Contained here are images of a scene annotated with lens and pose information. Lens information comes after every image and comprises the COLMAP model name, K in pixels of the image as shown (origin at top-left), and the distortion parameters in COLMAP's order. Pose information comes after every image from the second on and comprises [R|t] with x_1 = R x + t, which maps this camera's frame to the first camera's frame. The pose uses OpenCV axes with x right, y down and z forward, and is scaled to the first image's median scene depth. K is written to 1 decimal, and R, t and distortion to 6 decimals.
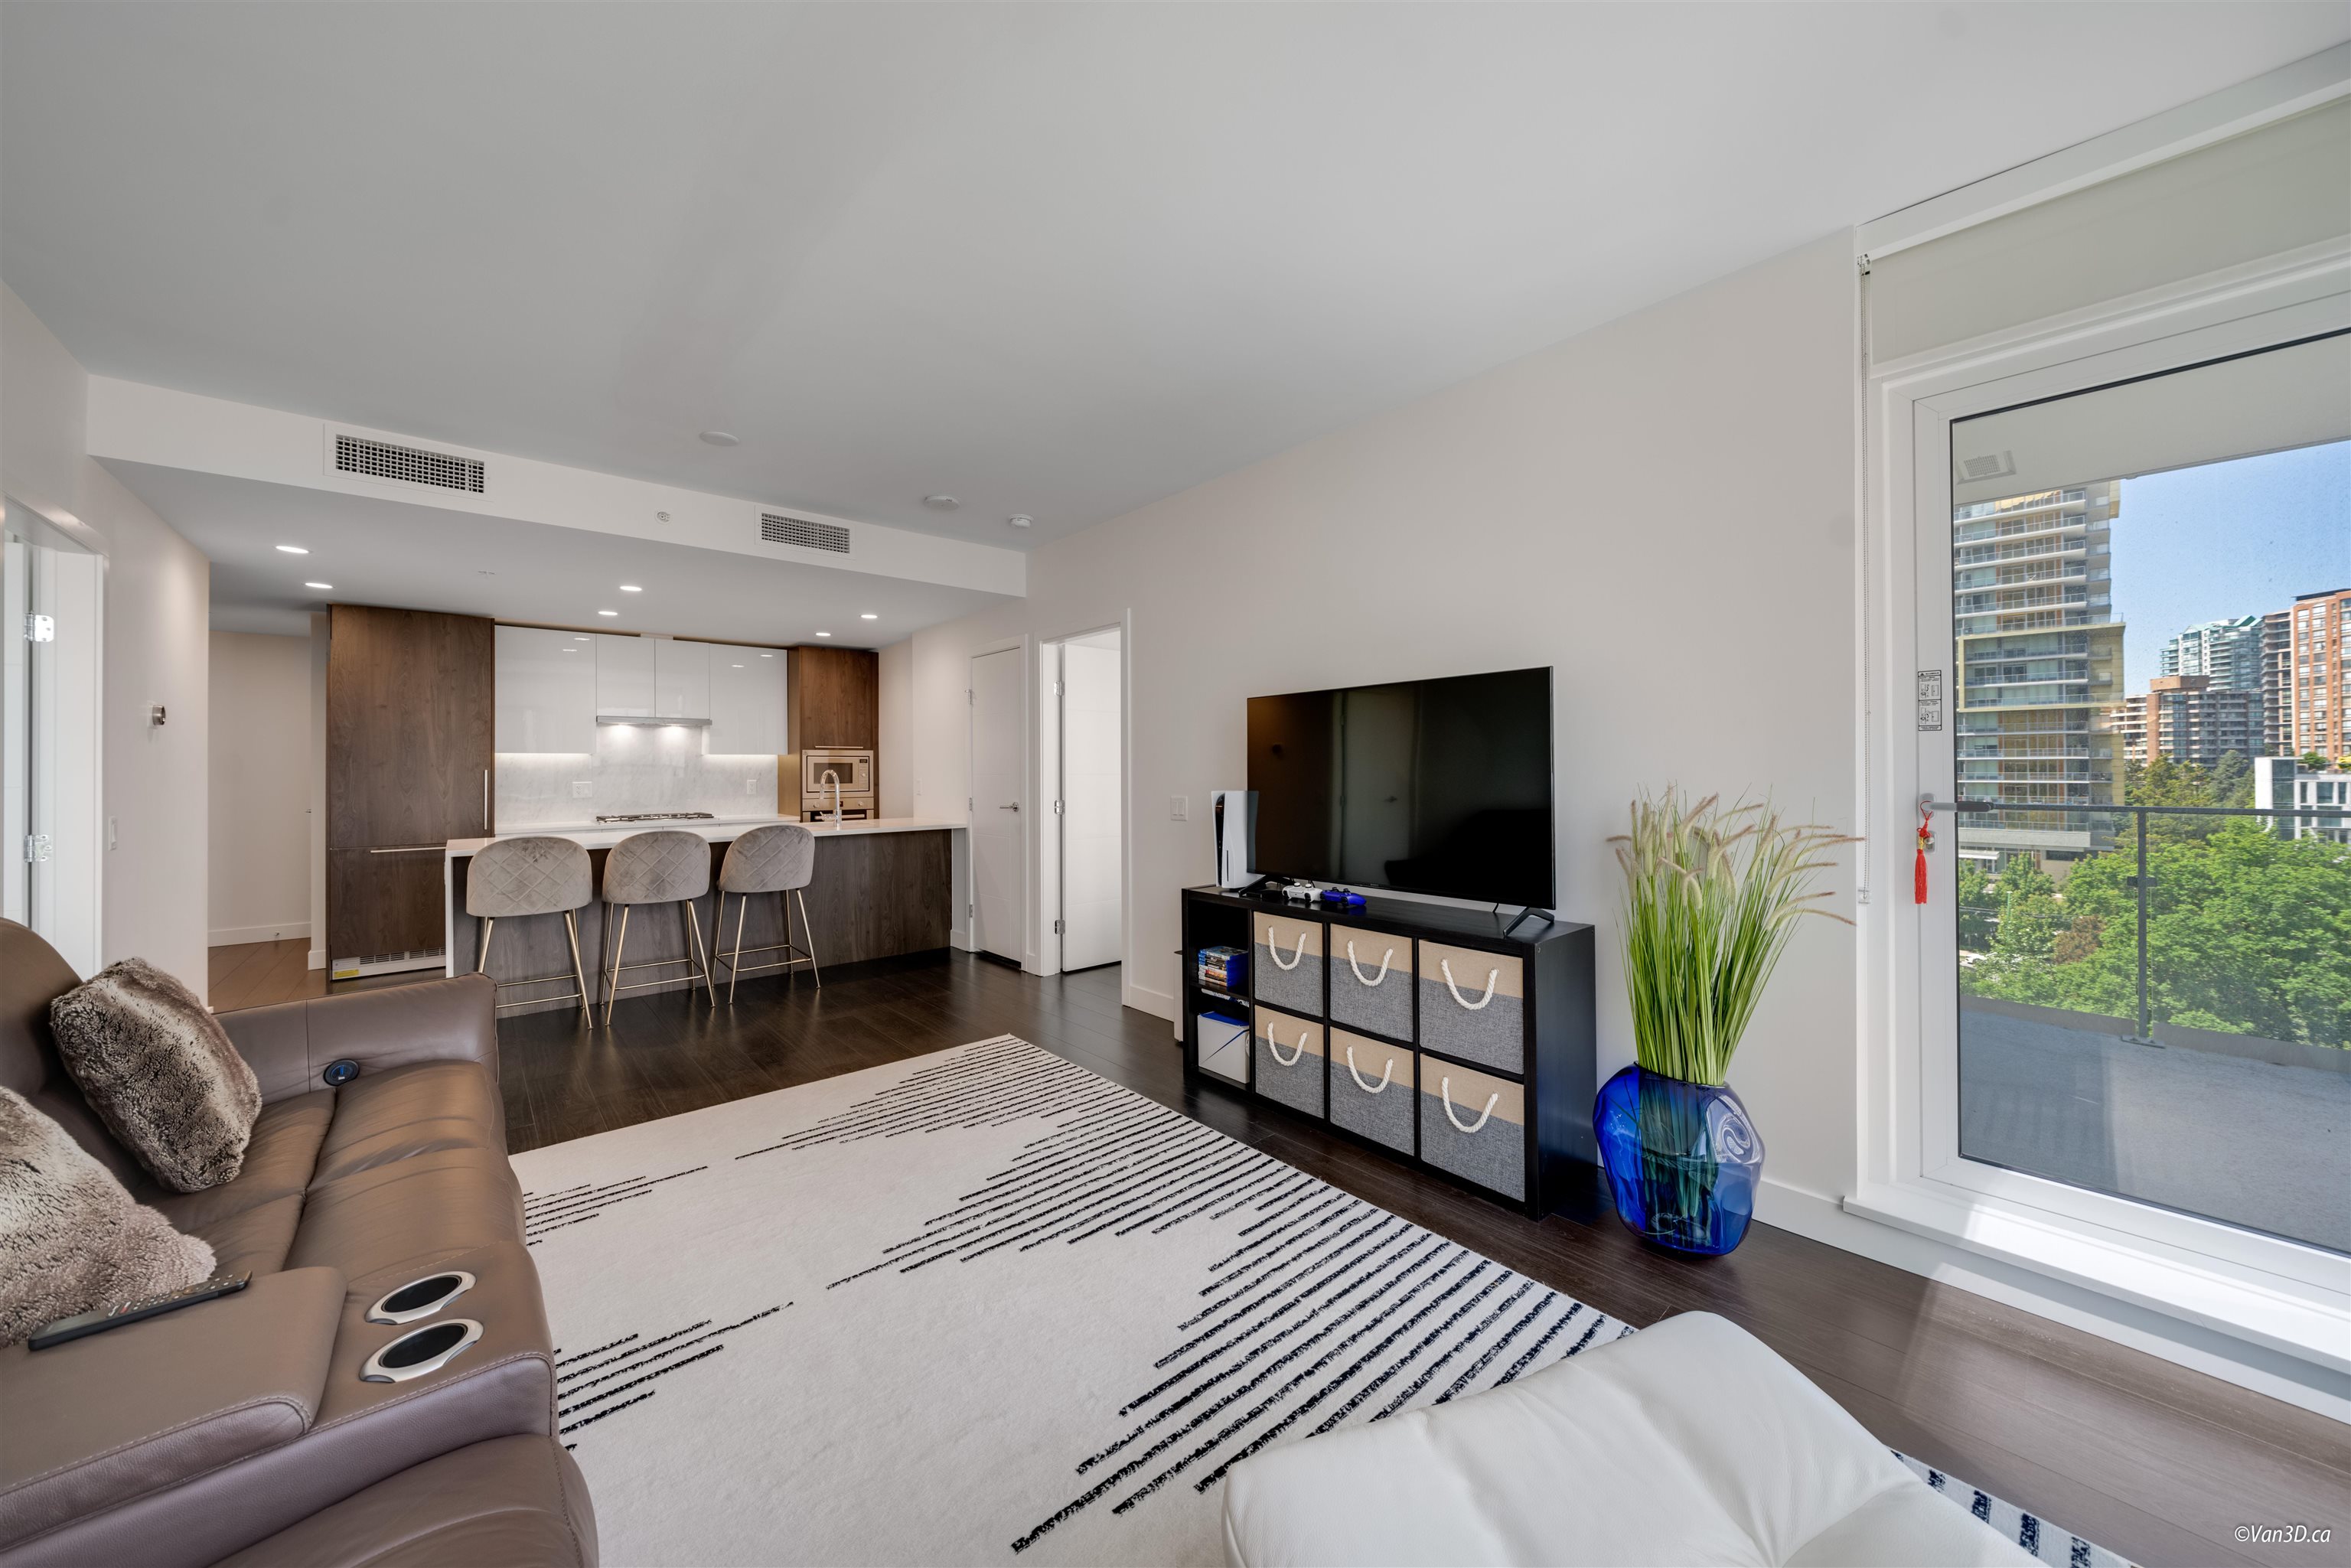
lens RADIAL K [[813.7, 0, 1168.5], [0, 813.7, 763.6], [0, 0, 1]] dist [-0.001046, -0.000180]
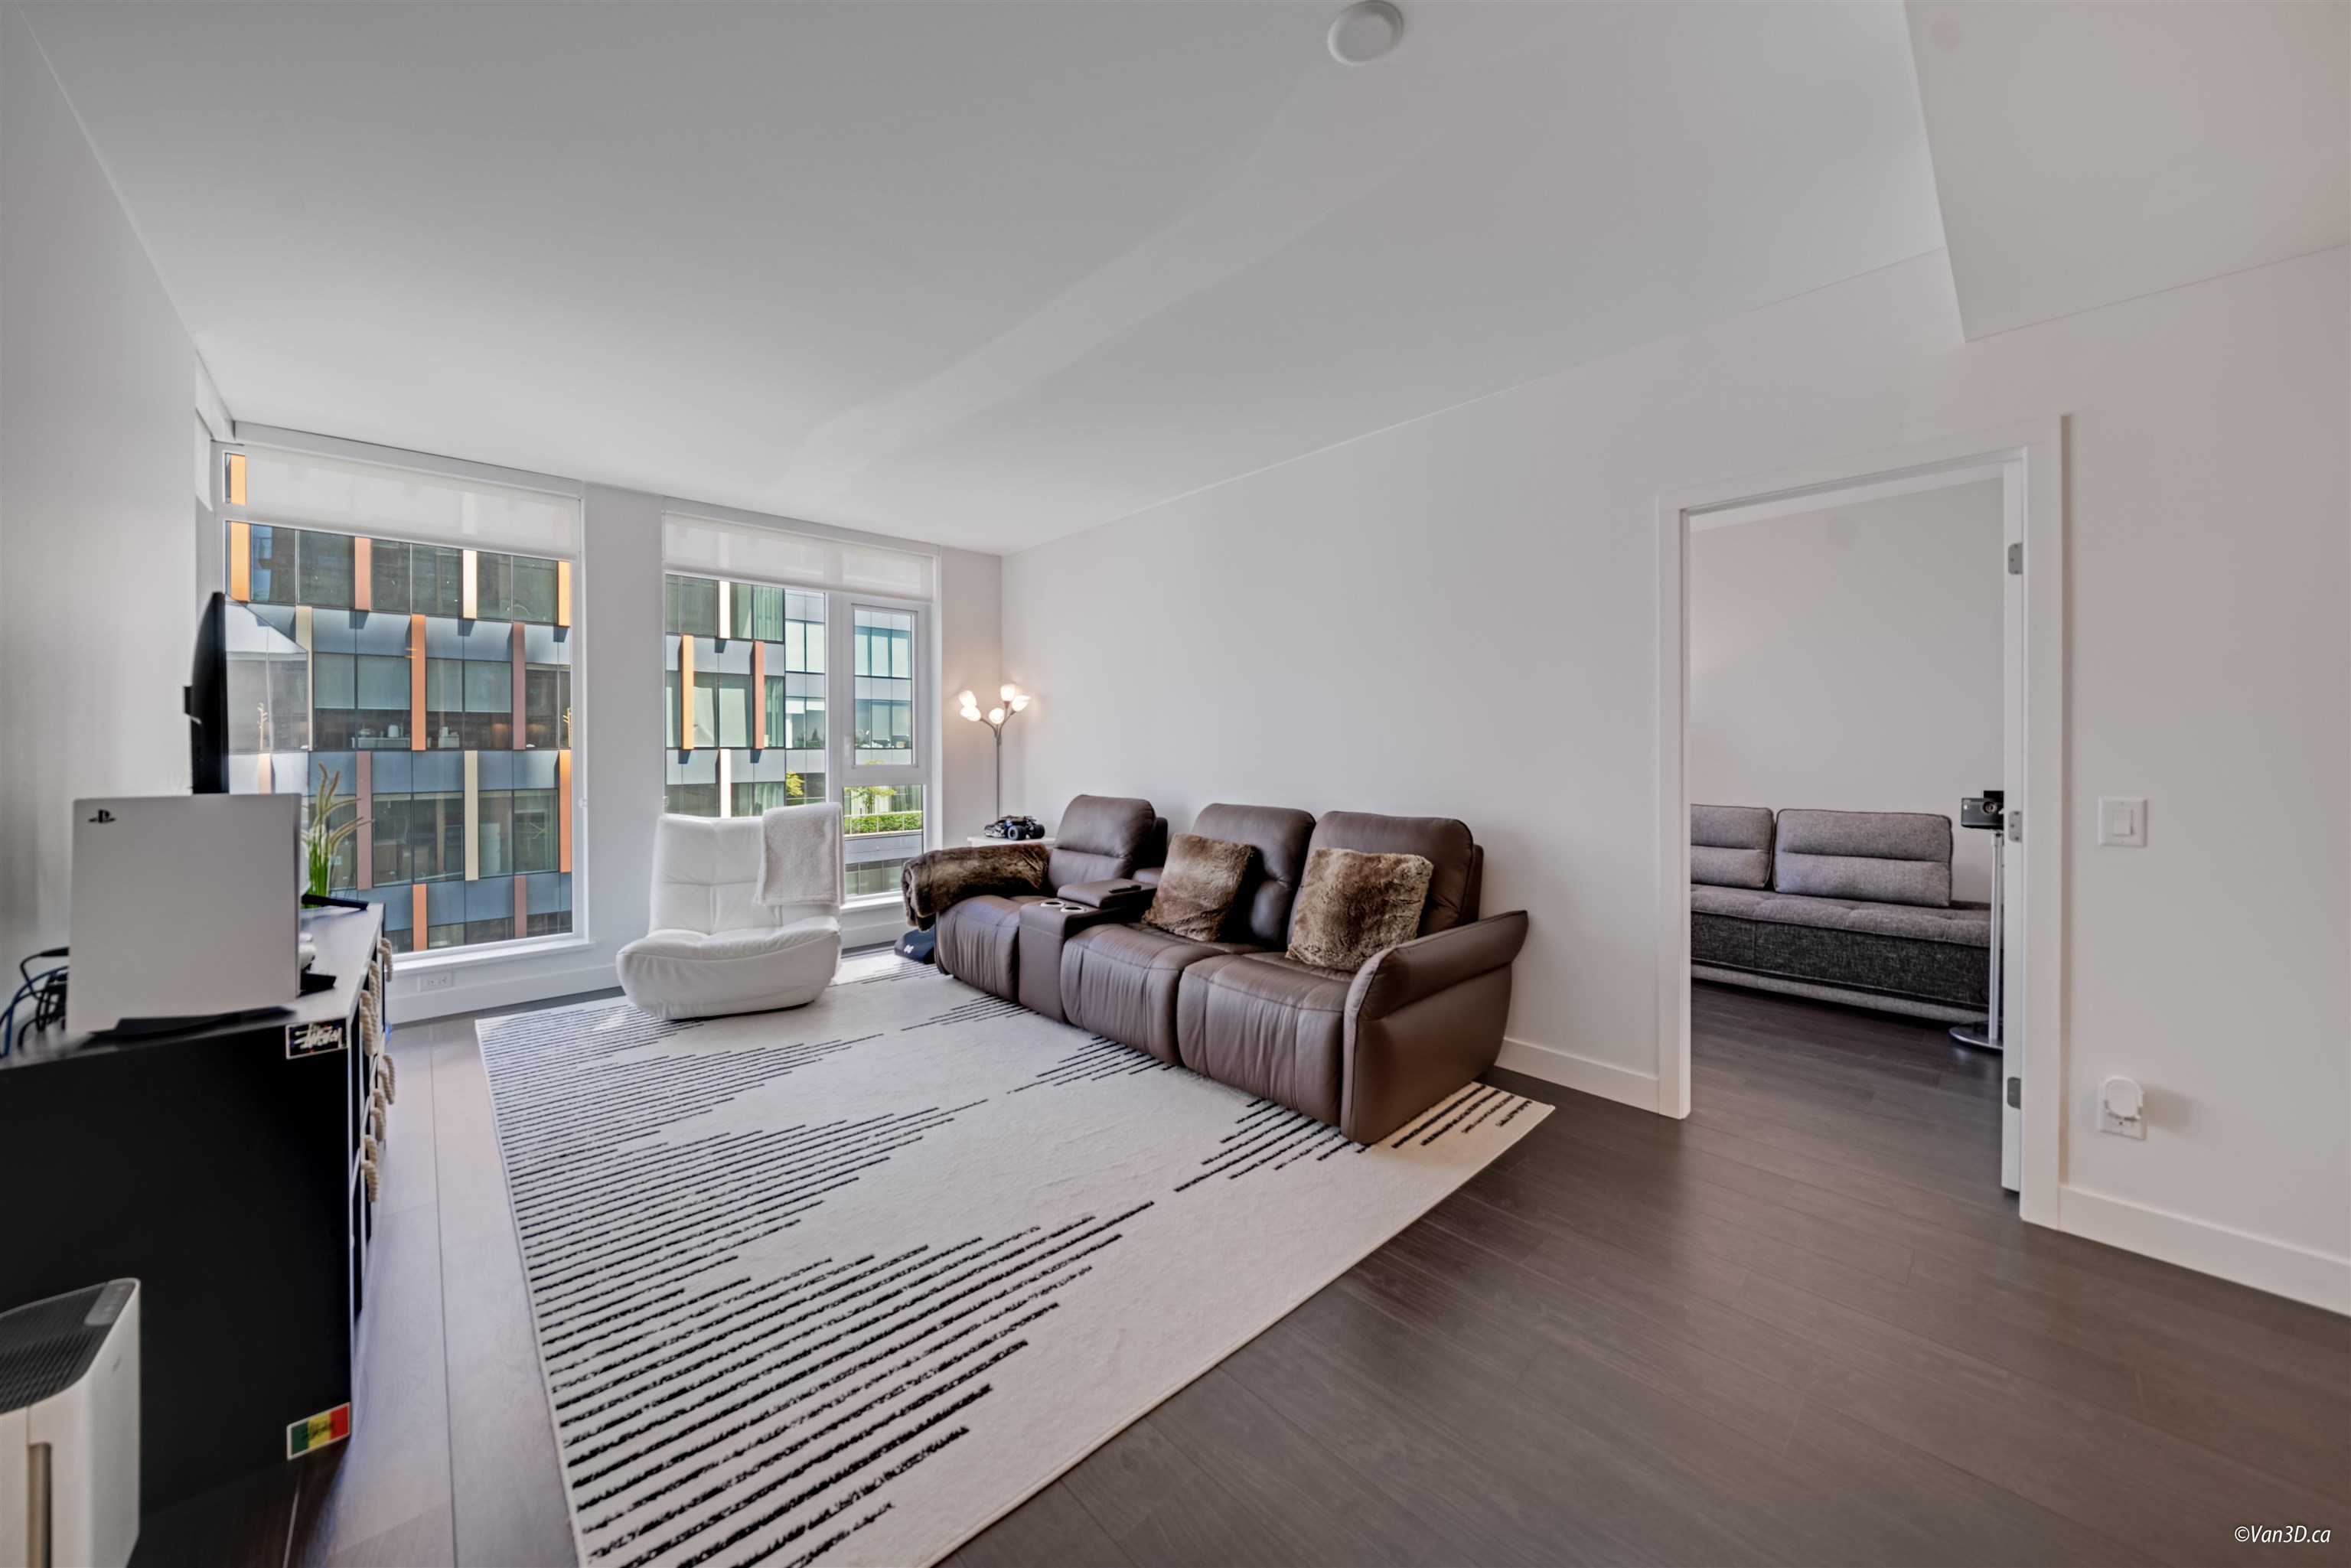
lens RADIAL K [[811.1, 0, 1166.0], [0, 811.1, 753.5], [0, 0, 1]] dist [-0.002504, -0.000051]
pose [[-0.999570, 0.011073, -0.027155, -0.230382], [0.011048, 0.999938, 0.001051, 0.009430], [0.027165, 0.000751, -0.999631, 0.802401]]
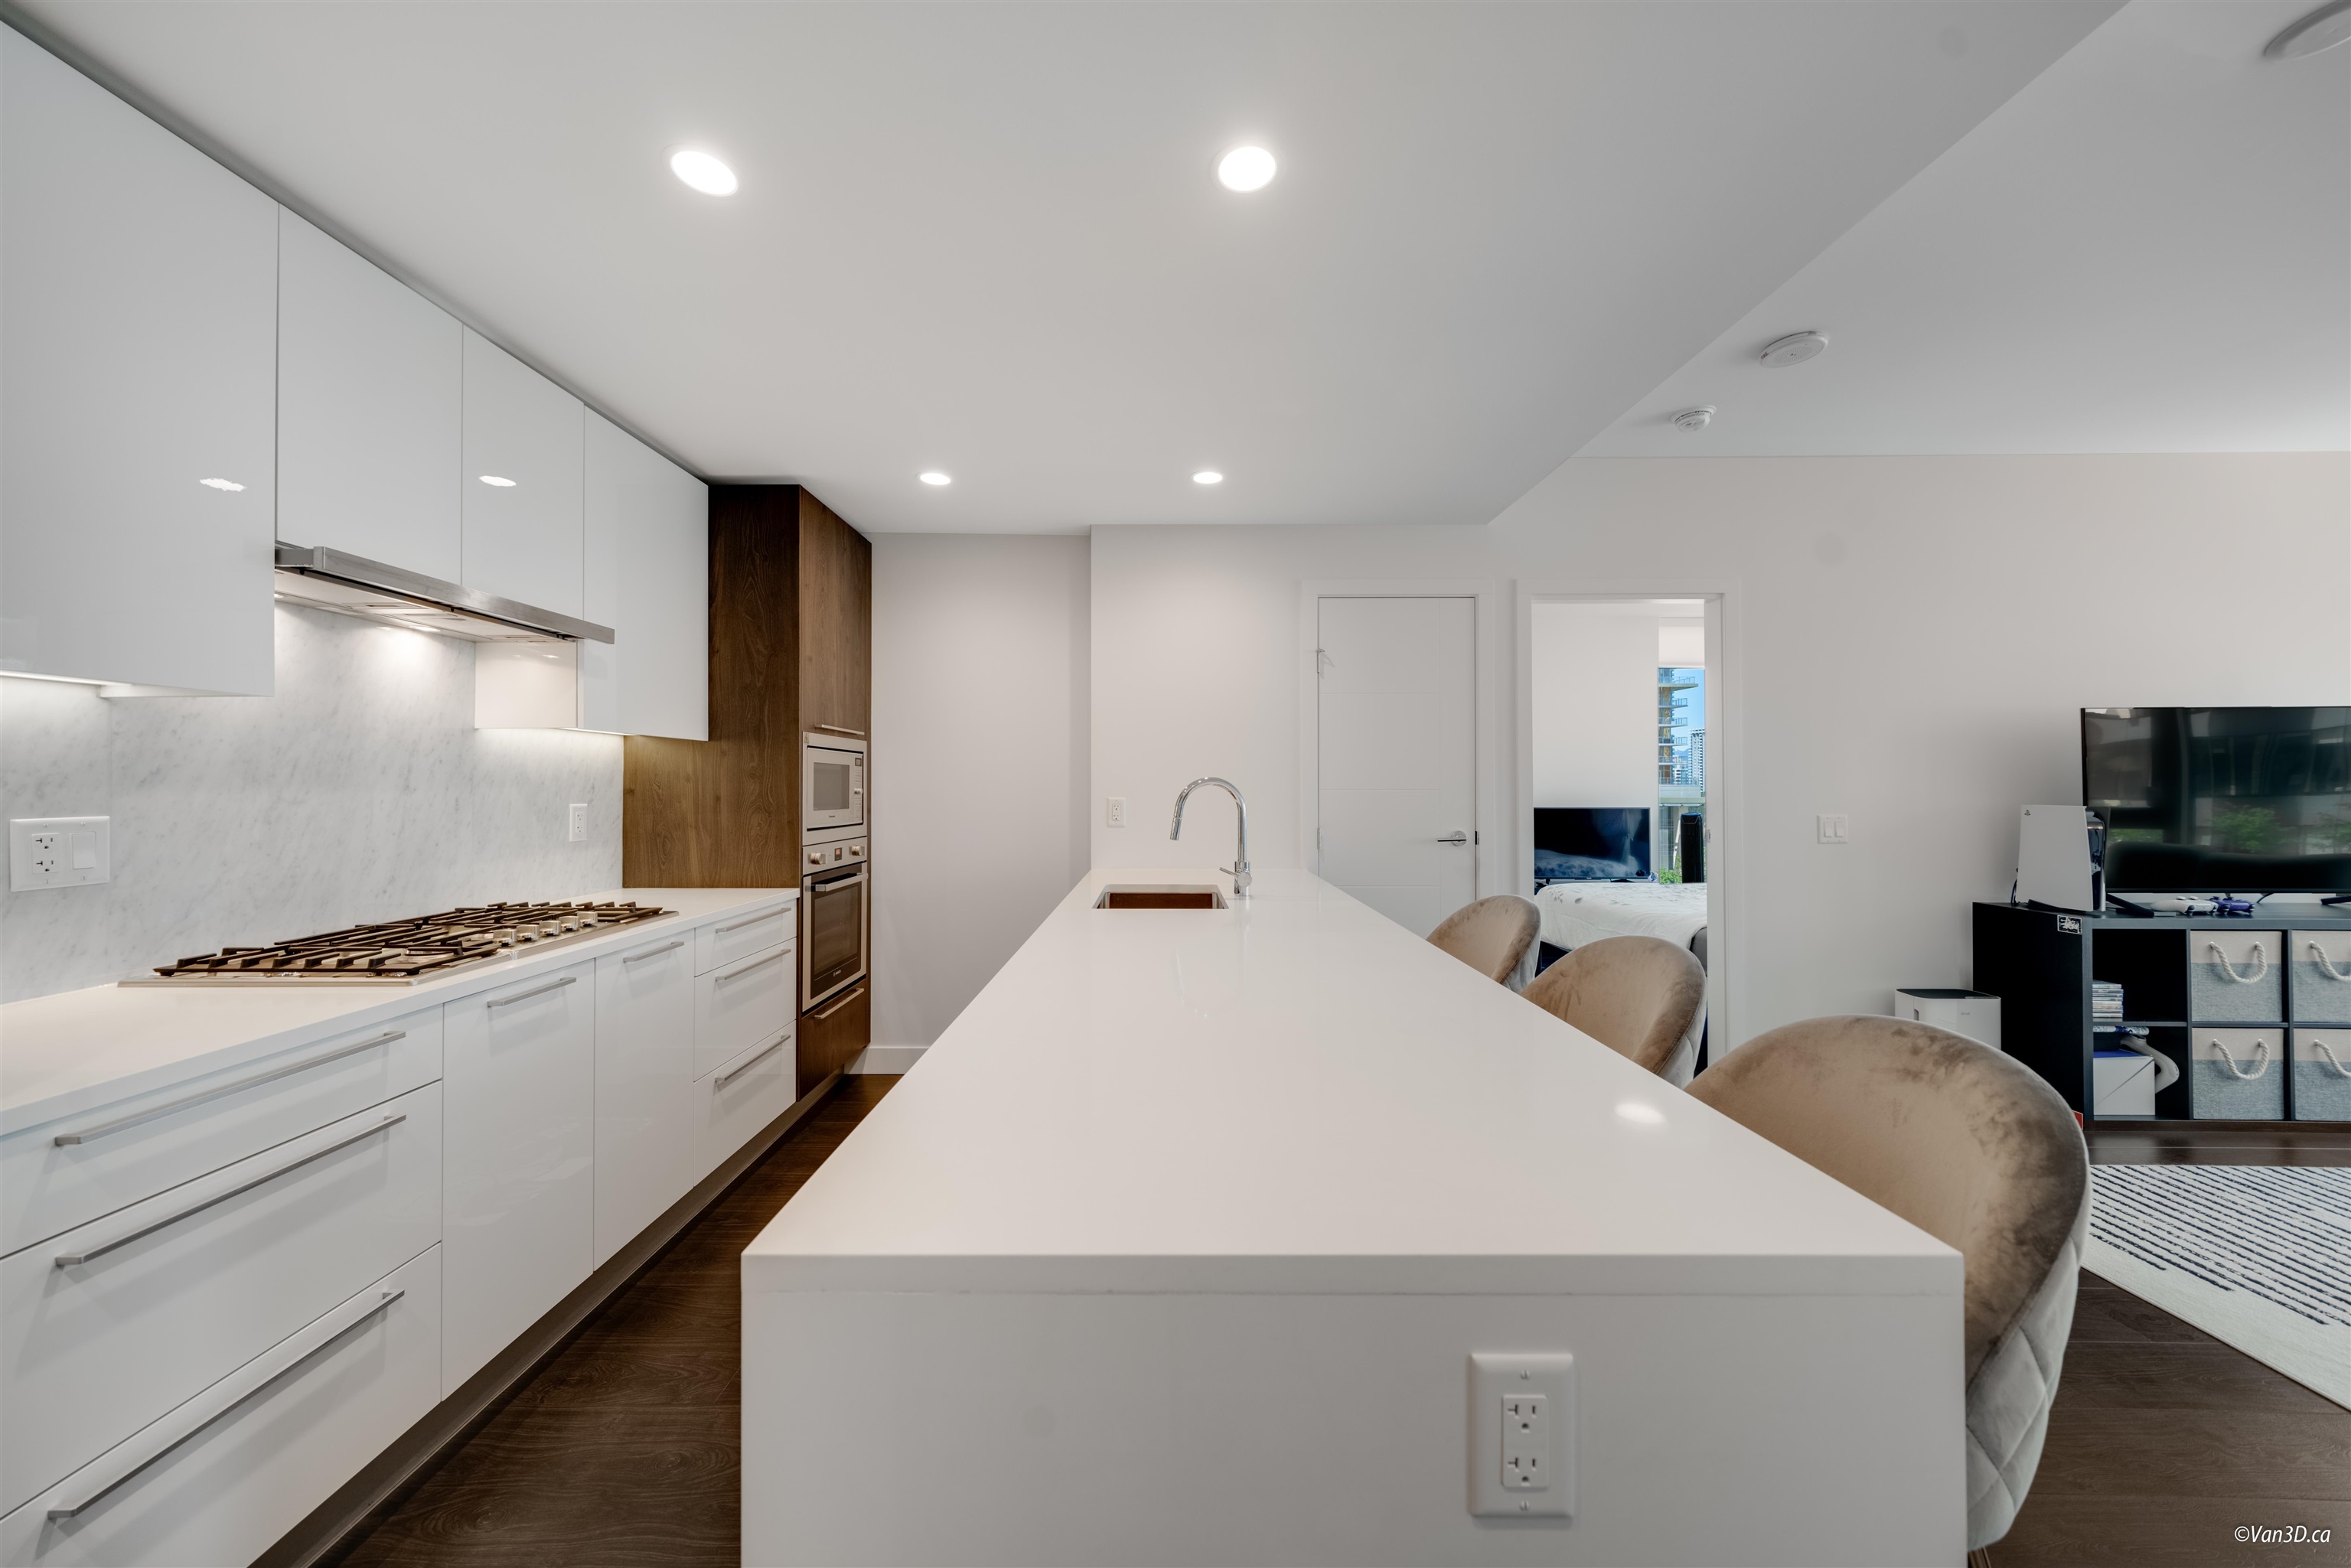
lens RADIAL K [[793.6, 0, 1160.9], [0, 793.6, 779.0], [0, 0, 1]] dist [0.001511, 0.000258]
pose [[0.662094, 0.013625, 0.749297, -0.710718], [-0.008405, 0.999907, -0.010755, 0.012127], [-0.749374, 0.000823, 0.662147, 0.652015]]
